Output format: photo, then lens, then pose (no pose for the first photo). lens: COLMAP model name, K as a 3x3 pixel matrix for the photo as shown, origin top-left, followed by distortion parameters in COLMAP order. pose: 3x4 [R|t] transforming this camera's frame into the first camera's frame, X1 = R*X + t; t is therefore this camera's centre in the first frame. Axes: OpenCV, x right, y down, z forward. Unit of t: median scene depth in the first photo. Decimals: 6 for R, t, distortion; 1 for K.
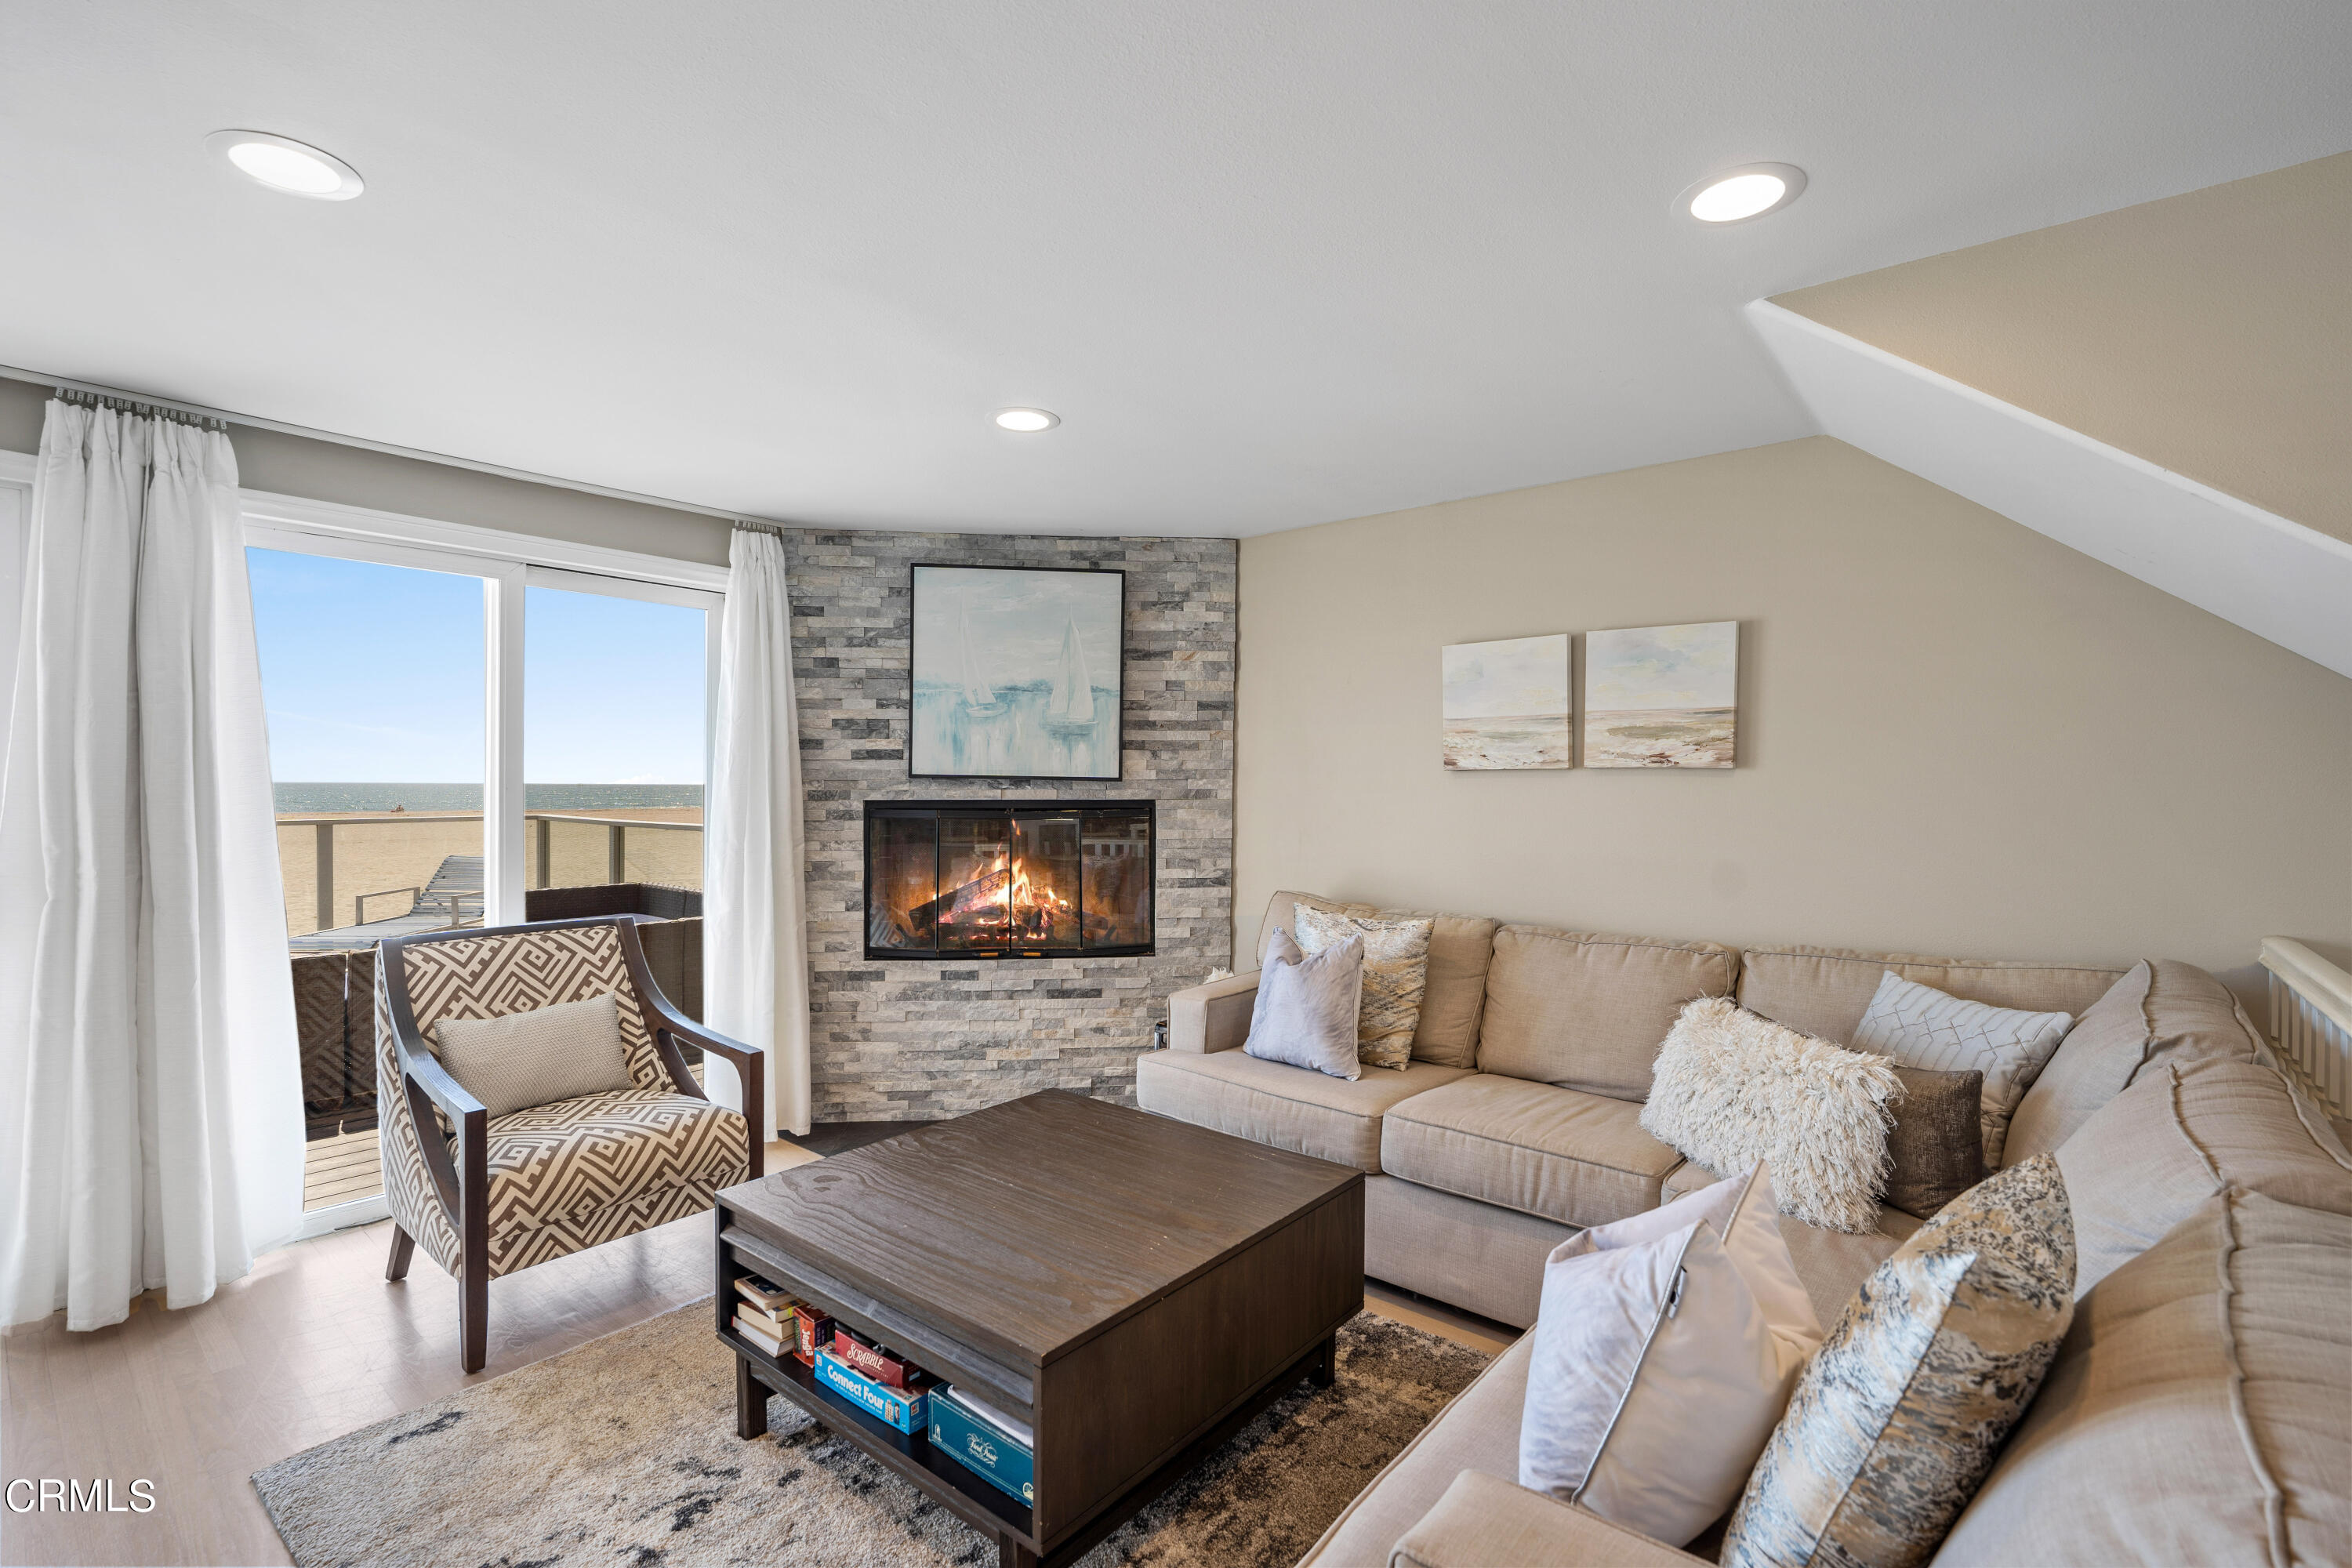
lens RADIAL K [[1055.0, 0, 1175.6], [0, 1055.0, 788.1], [0, 0, 1]] dist [-0.019973, 0.000521]
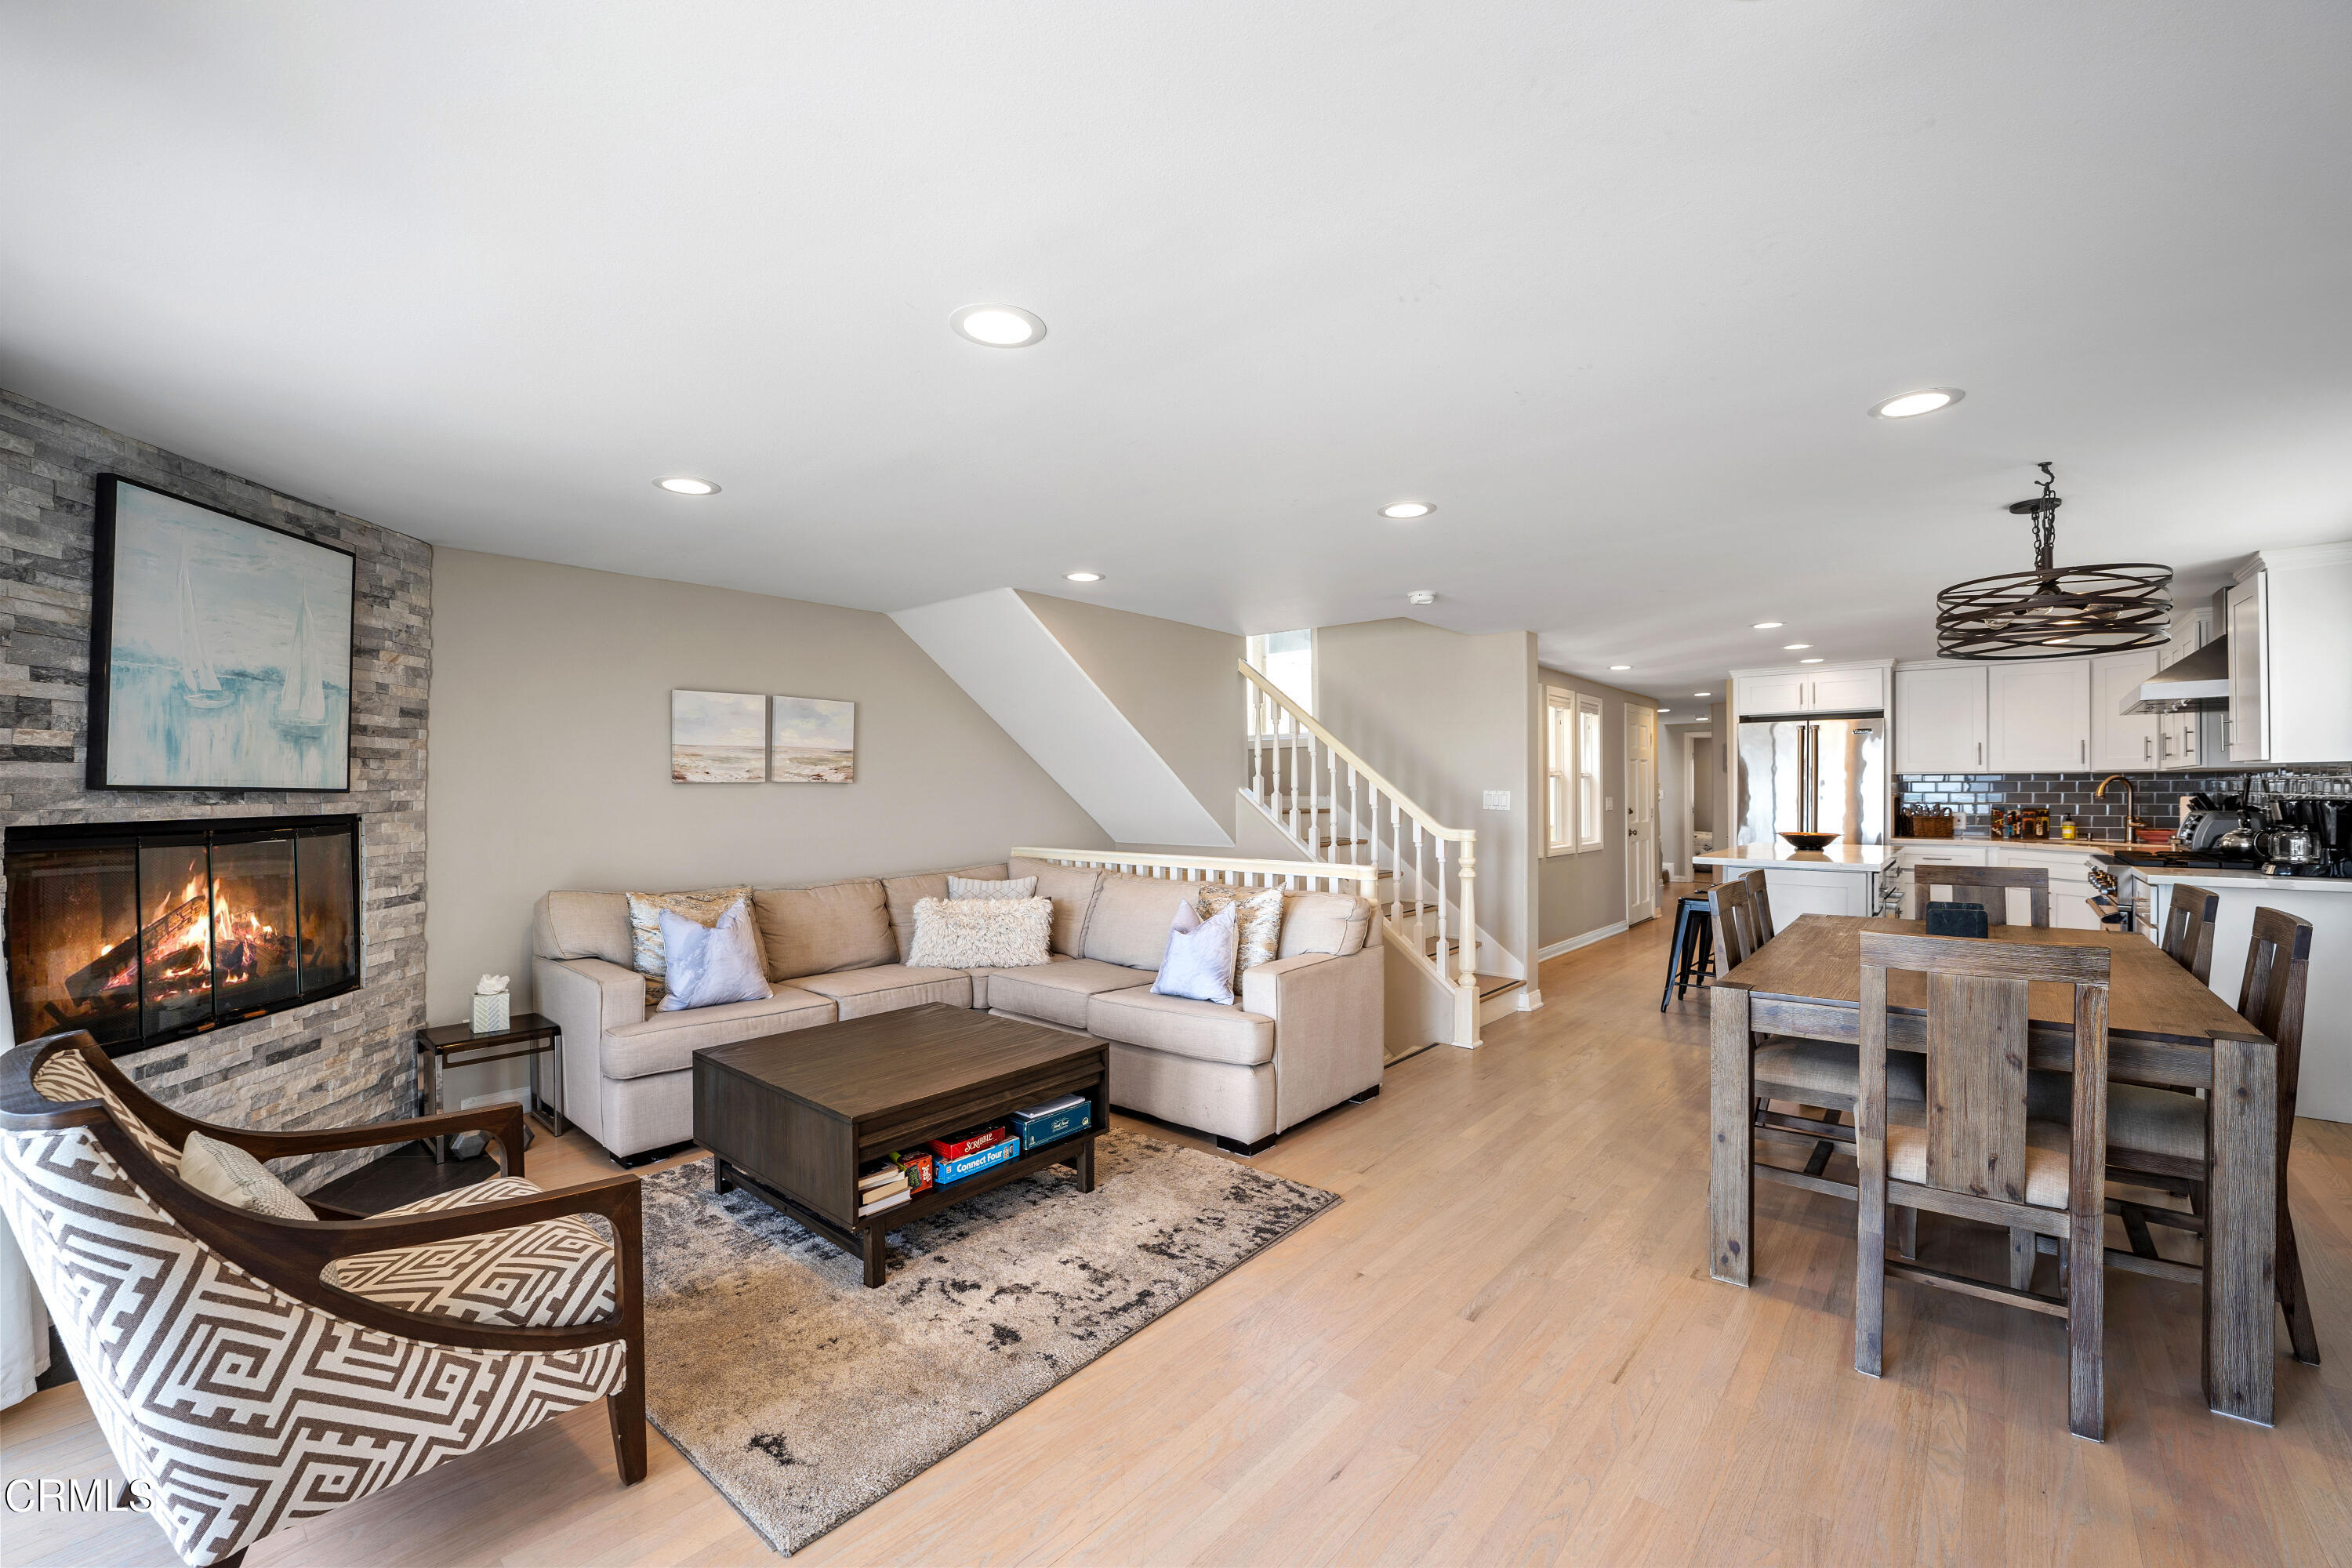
lens RADIAL K [[960.1, 0, 1167.3], [0, 960.1, 791.1], [0, 0, 1]] dist [-0.027633, 0.003047]
pose [[0.023105, -0.005503, 0.999718, -0.823830], [0.008404, 0.999951, 0.005310, -0.006644], [-0.999698, 0.008279, 0.023150, 0.305373]]
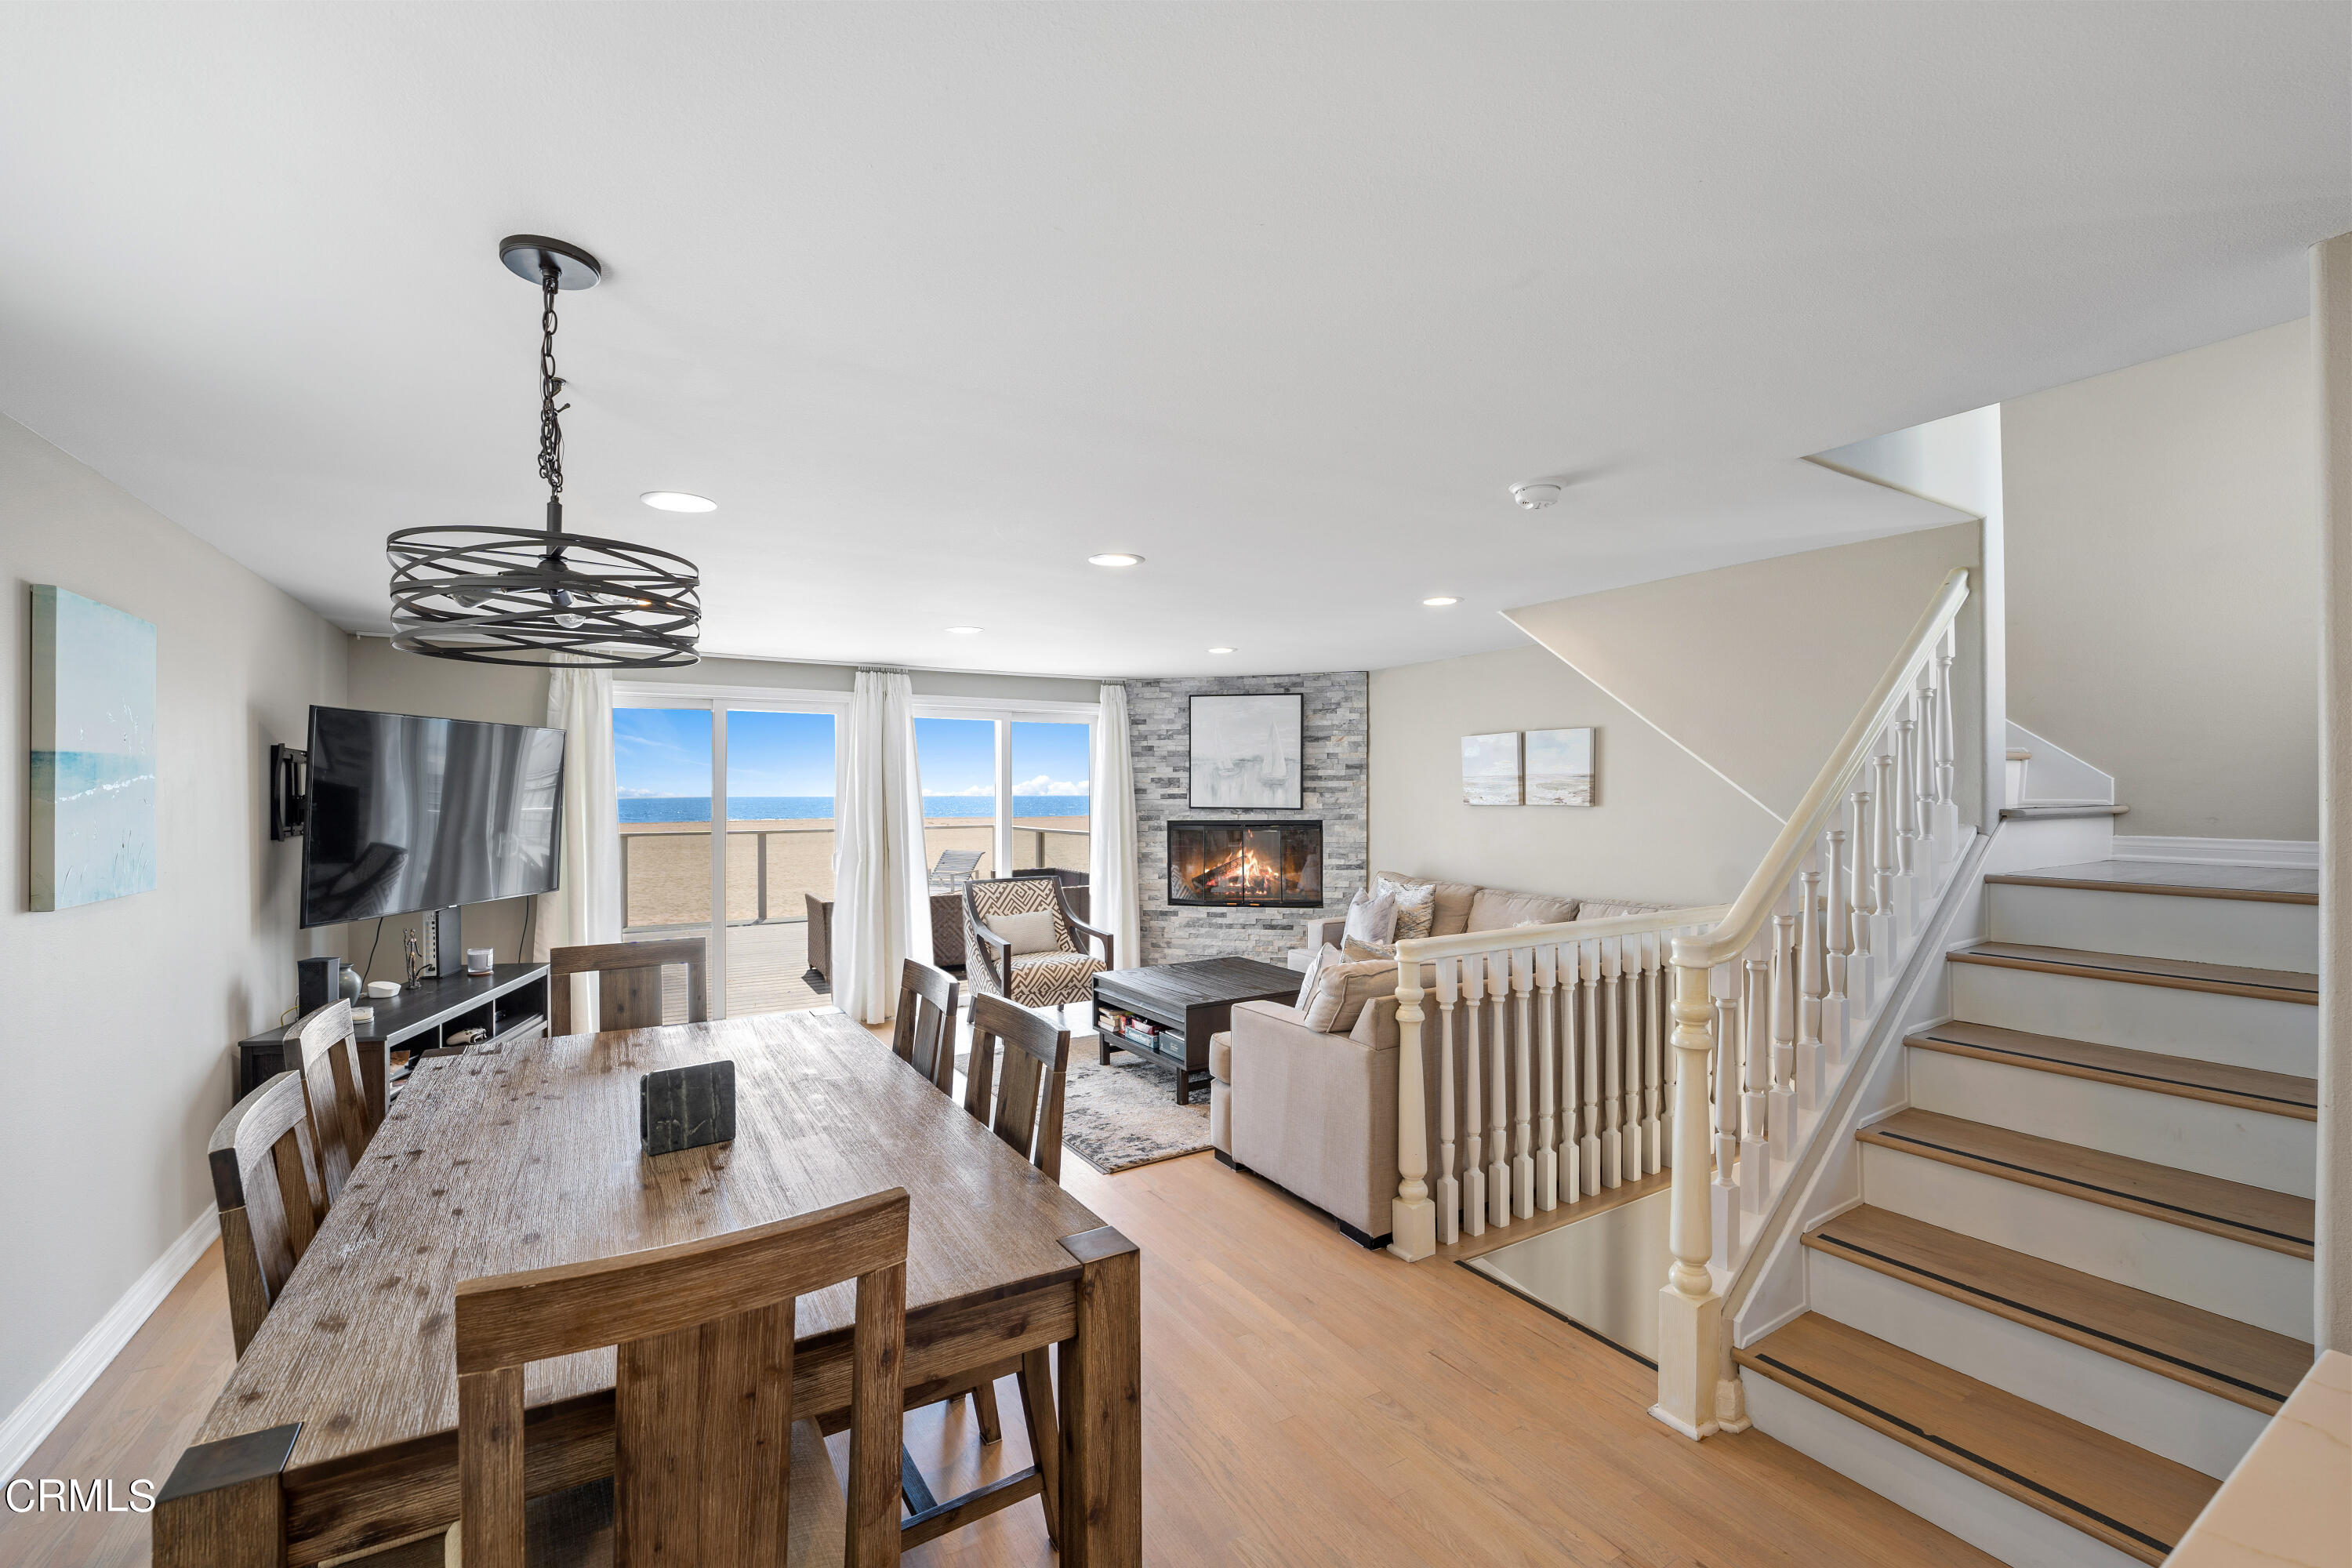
lens RADIAL K [[980.3, 0, 1174.5], [0, 980.3, 790.2], [0, 0, 1]] dist [-0.029382, 0.005641]
pose [[0.942811, -0.009493, -0.333194, 0.303873], [0.007317, 0.999943, -0.007784, -0.029070], [0.333249, 0.004901, 0.942826, -0.656292]]
